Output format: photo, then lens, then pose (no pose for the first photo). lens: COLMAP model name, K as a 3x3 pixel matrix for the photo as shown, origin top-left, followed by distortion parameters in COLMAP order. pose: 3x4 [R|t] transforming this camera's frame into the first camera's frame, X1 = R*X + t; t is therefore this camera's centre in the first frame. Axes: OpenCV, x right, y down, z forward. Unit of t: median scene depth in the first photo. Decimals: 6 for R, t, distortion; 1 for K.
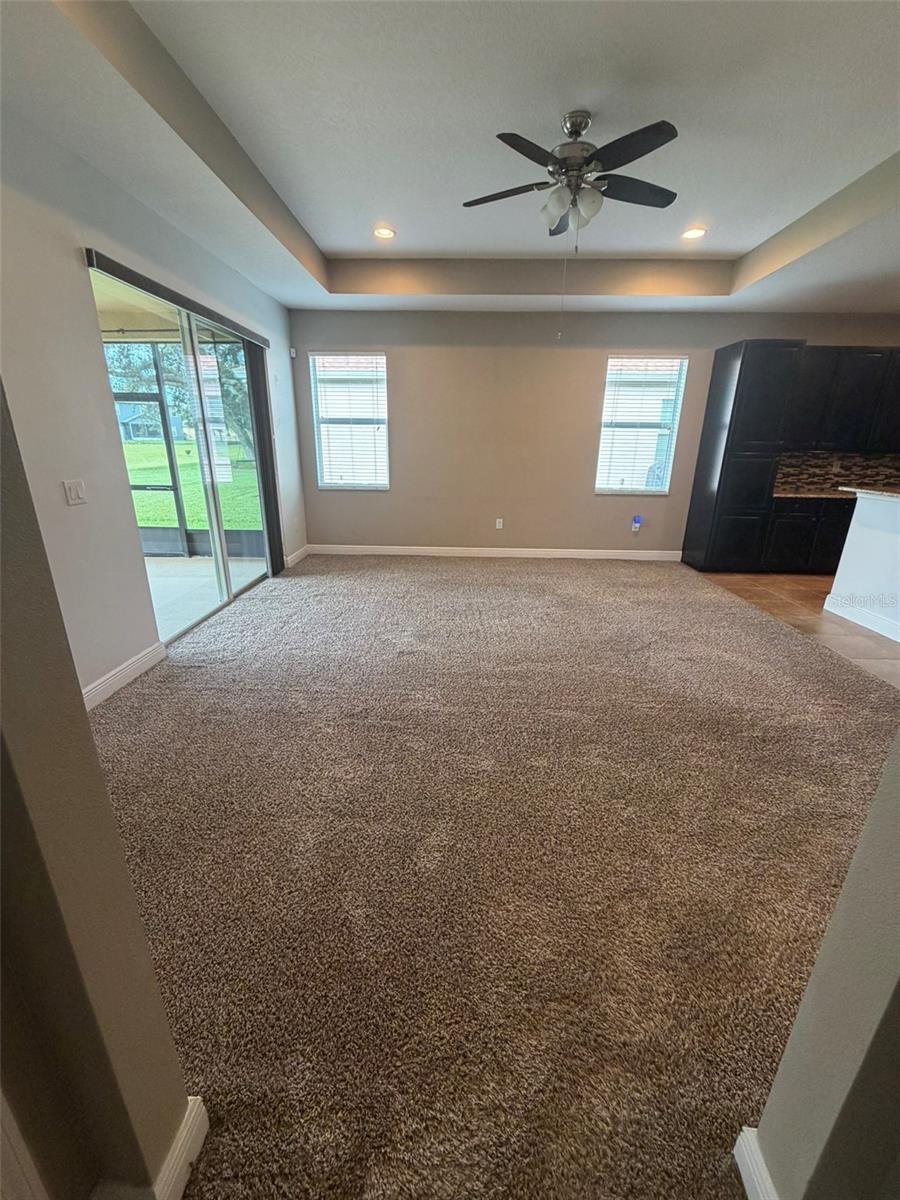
lens RADIAL K [[483.7, 0, 450.6], [0, 483.7, 596.9], [0, 0, 1]] dist [-0.000759, -0.000122]
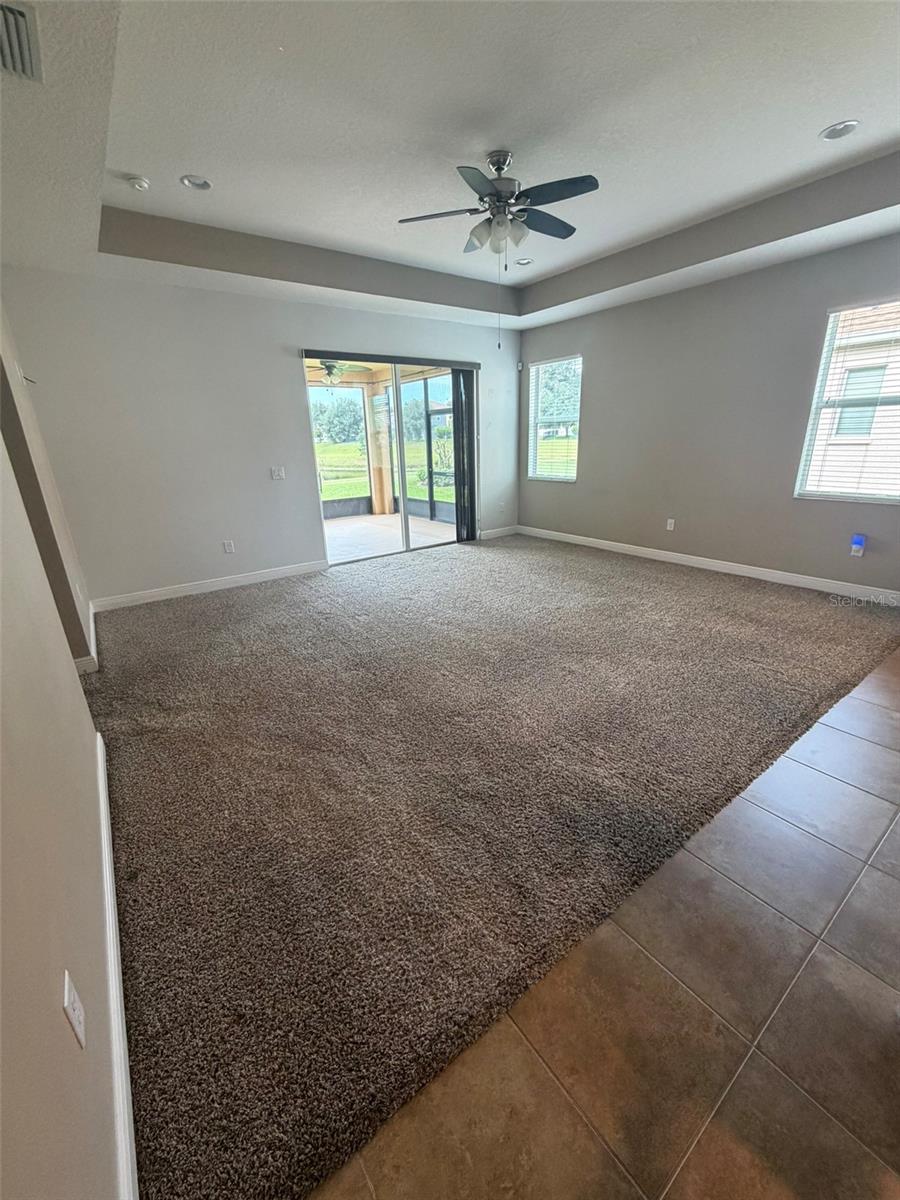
lens RADIAL K [[479.2, 0, 449.9], [0, 479.2, 598.2], [0, 0, 1]] dist [-0.000331, -0.000055]
pose [[0.618878, 0.222726, -0.753249, 0.676132], [-0.206402, 0.971370, 0.117639, -0.046277], [0.757884, 0.082667, 0.647130, 0.142734]]
